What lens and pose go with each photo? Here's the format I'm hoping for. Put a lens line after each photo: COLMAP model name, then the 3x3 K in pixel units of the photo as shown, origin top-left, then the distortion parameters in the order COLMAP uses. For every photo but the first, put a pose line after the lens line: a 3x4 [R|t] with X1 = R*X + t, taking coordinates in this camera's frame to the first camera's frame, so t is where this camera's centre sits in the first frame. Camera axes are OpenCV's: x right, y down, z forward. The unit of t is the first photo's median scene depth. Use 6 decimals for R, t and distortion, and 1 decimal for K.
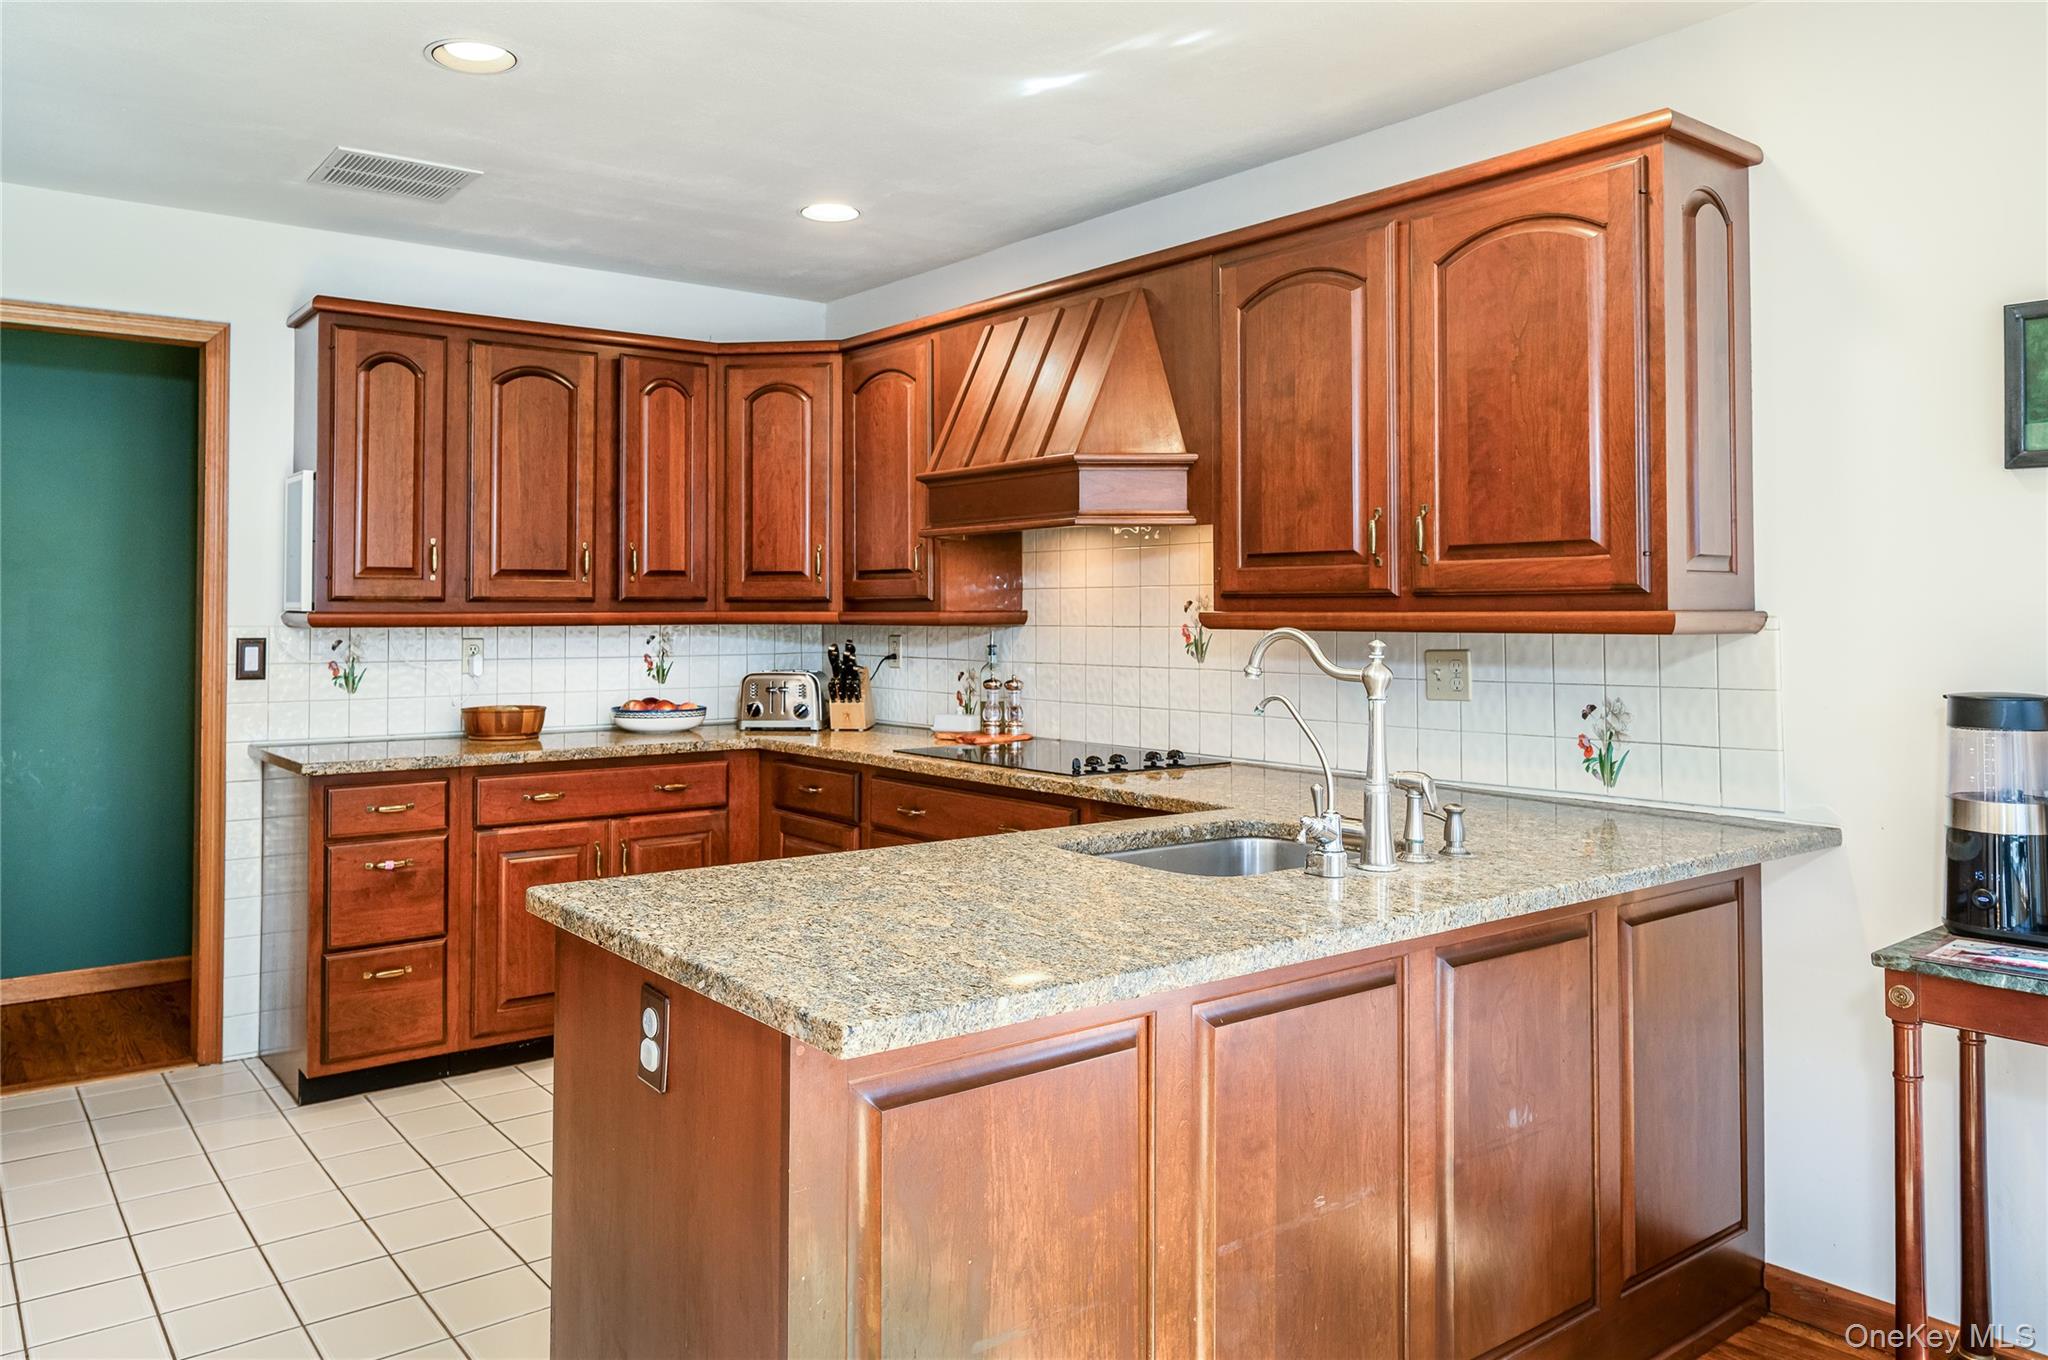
lens RADIAL K [[1462.6, 0, 1022.3], [0, 1462.6, 609.8], [0, 0, 1]] dist [0.004772, 0.003214]
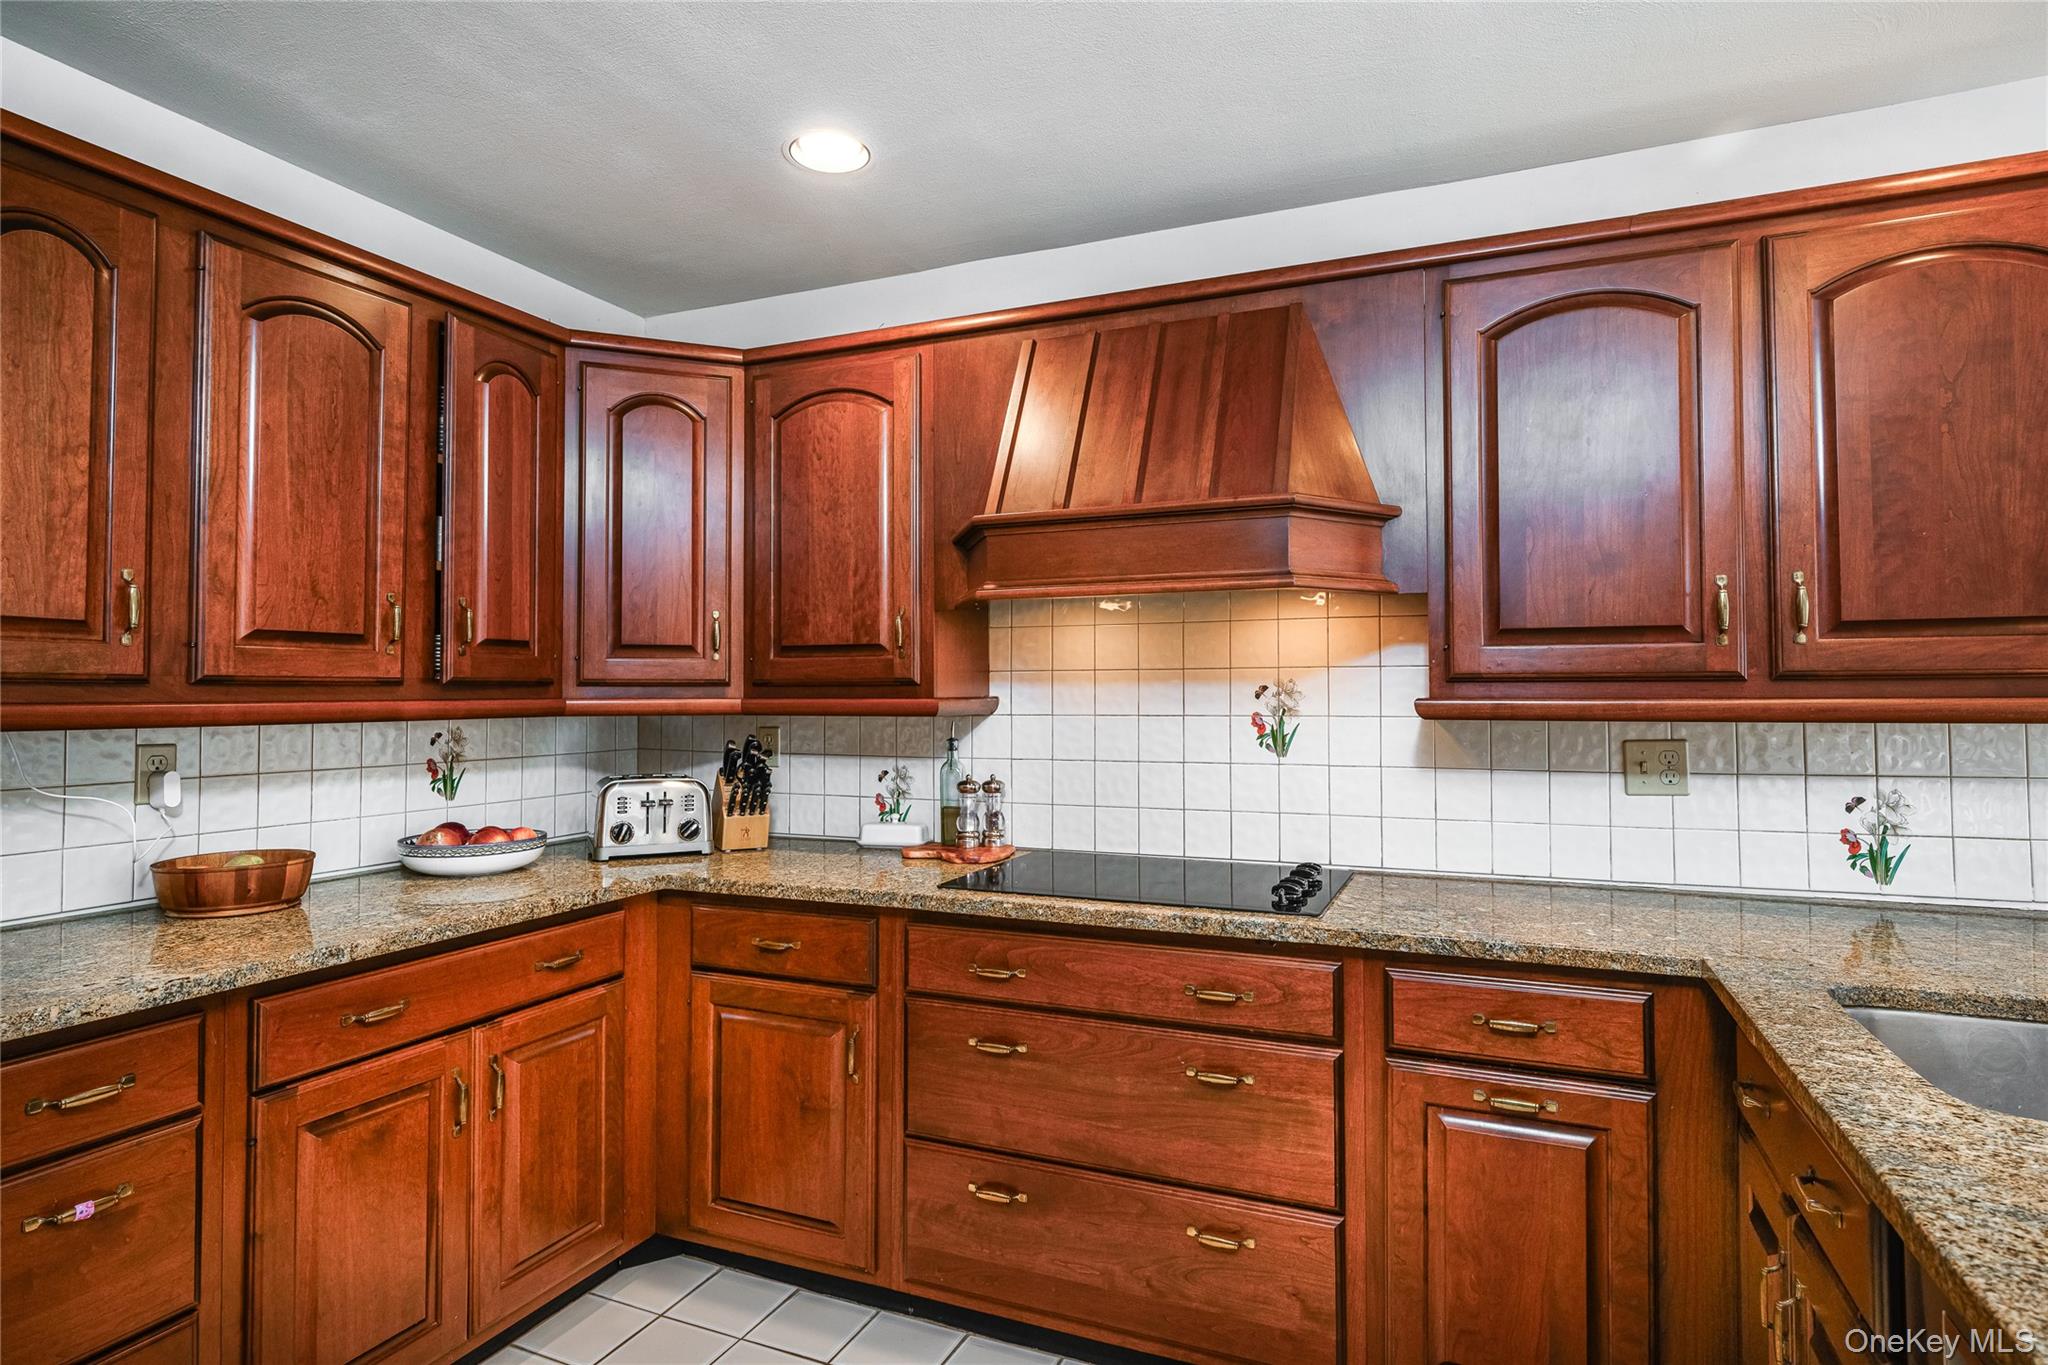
lens RADIAL K [[1081.0, 0, 1024.0], [0, 1081.0, 682.5], [0, 0, 1]] dist [-0.000758, 0.000190]
pose [[0.875428, 0.005090, 0.483321, -0.296370], [0.000639, 0.999931, -0.011688, -0.000571], [-0.483347, 0.010540, 0.875365, 0.467713]]
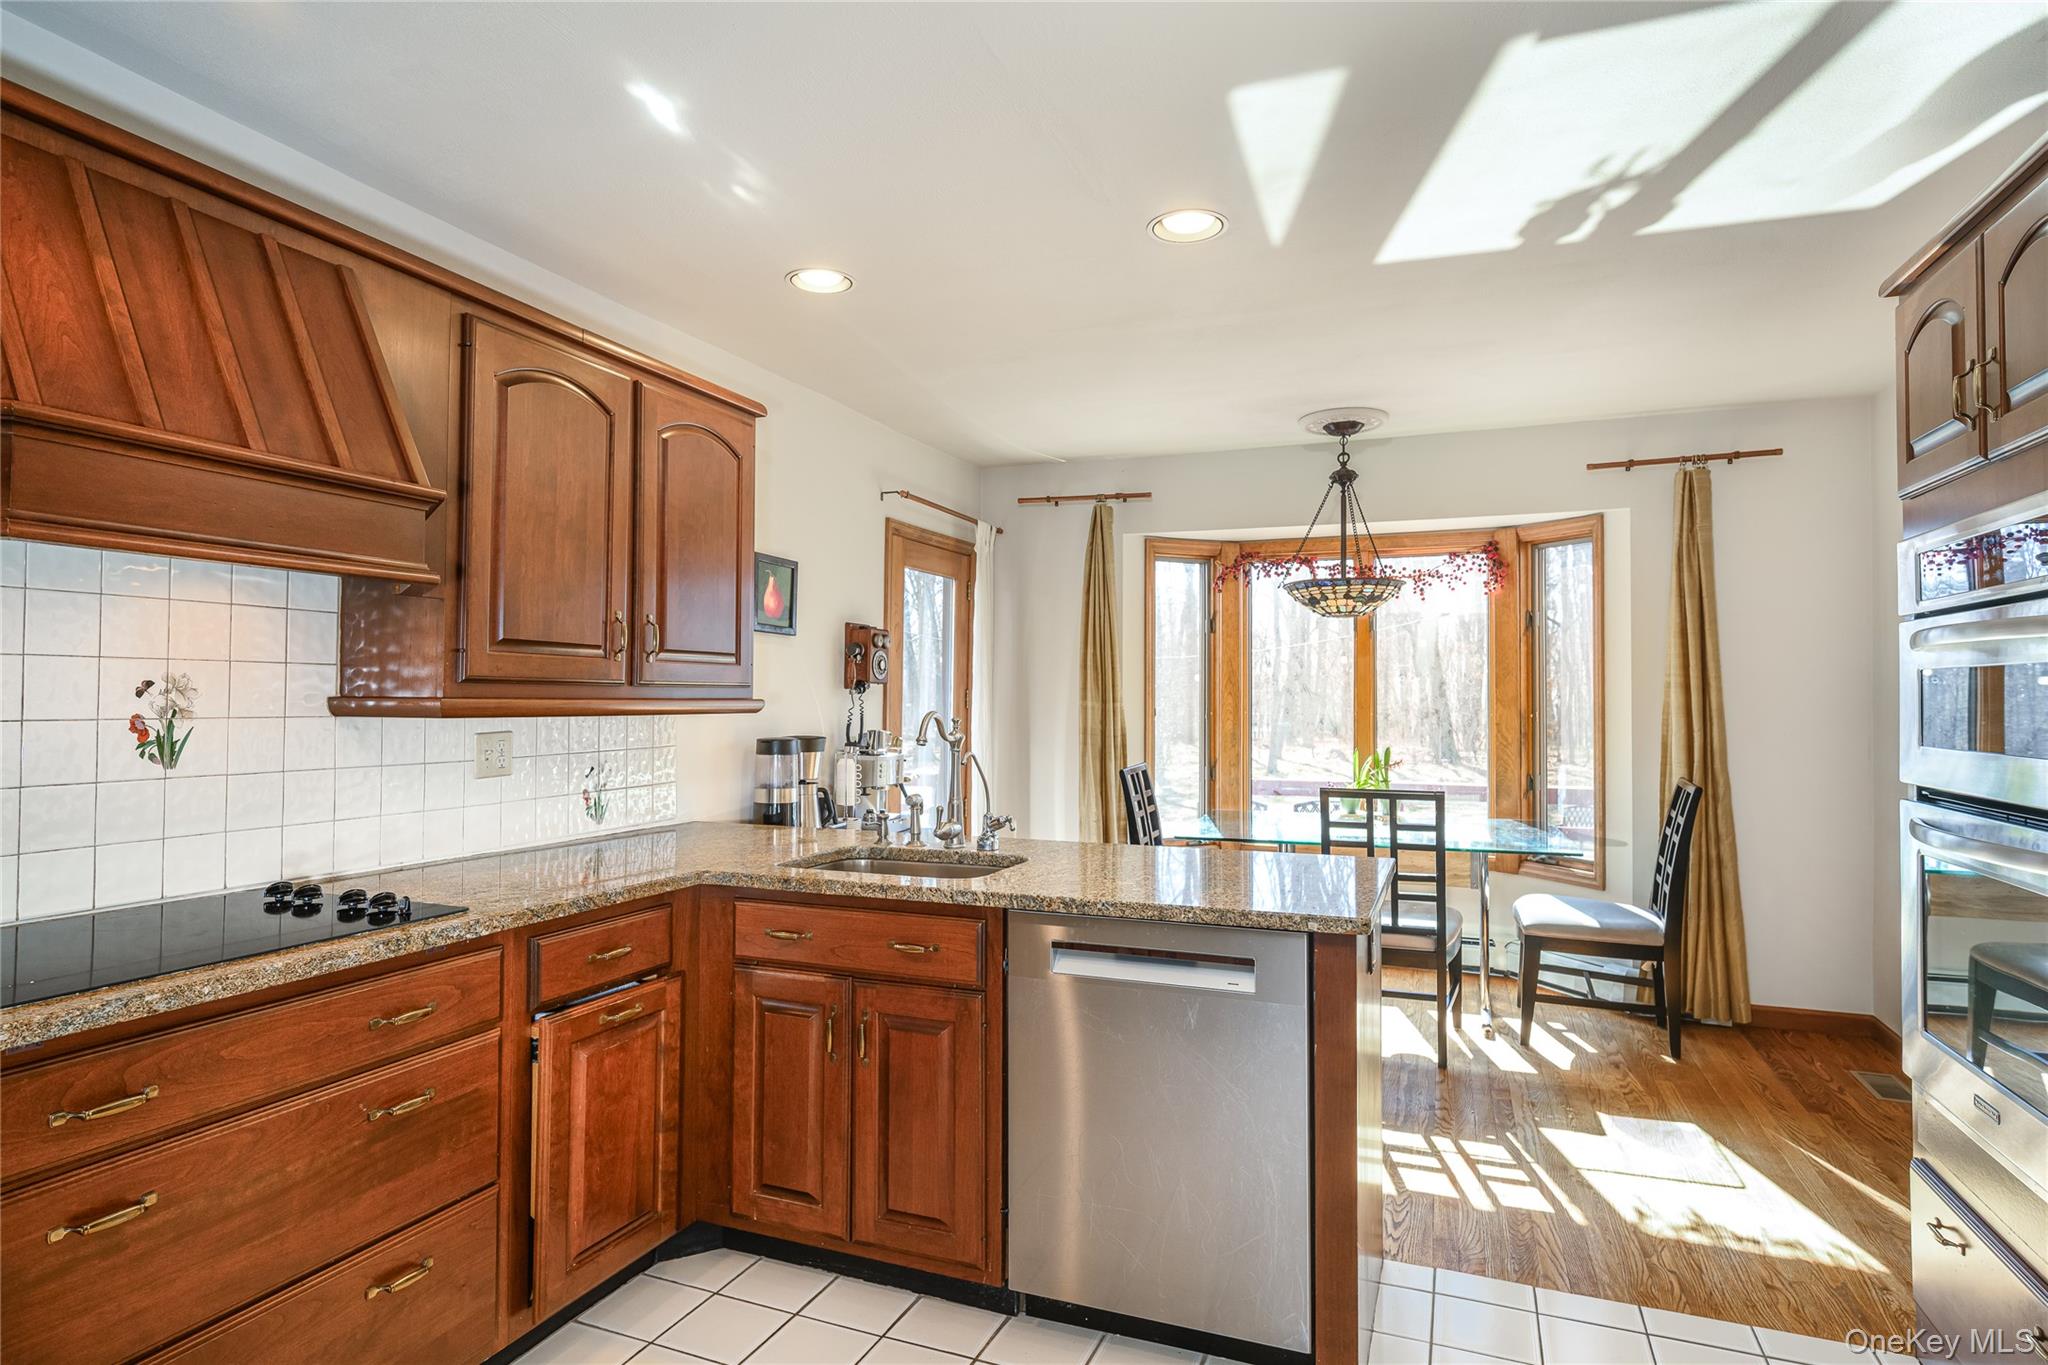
lens RADIAL K [[1081.0, 0, 1024.0], [0, 1081.0, 682.5], [0, 0, 1]] dist [-0.000758, 0.000190]
pose [[-0.504280, 0.011232, 0.863467, -0.491566], [-0.007827, 0.999815, -0.017577, 0.000447], [-0.863505, -0.015622, -0.504099, 0.832951]]
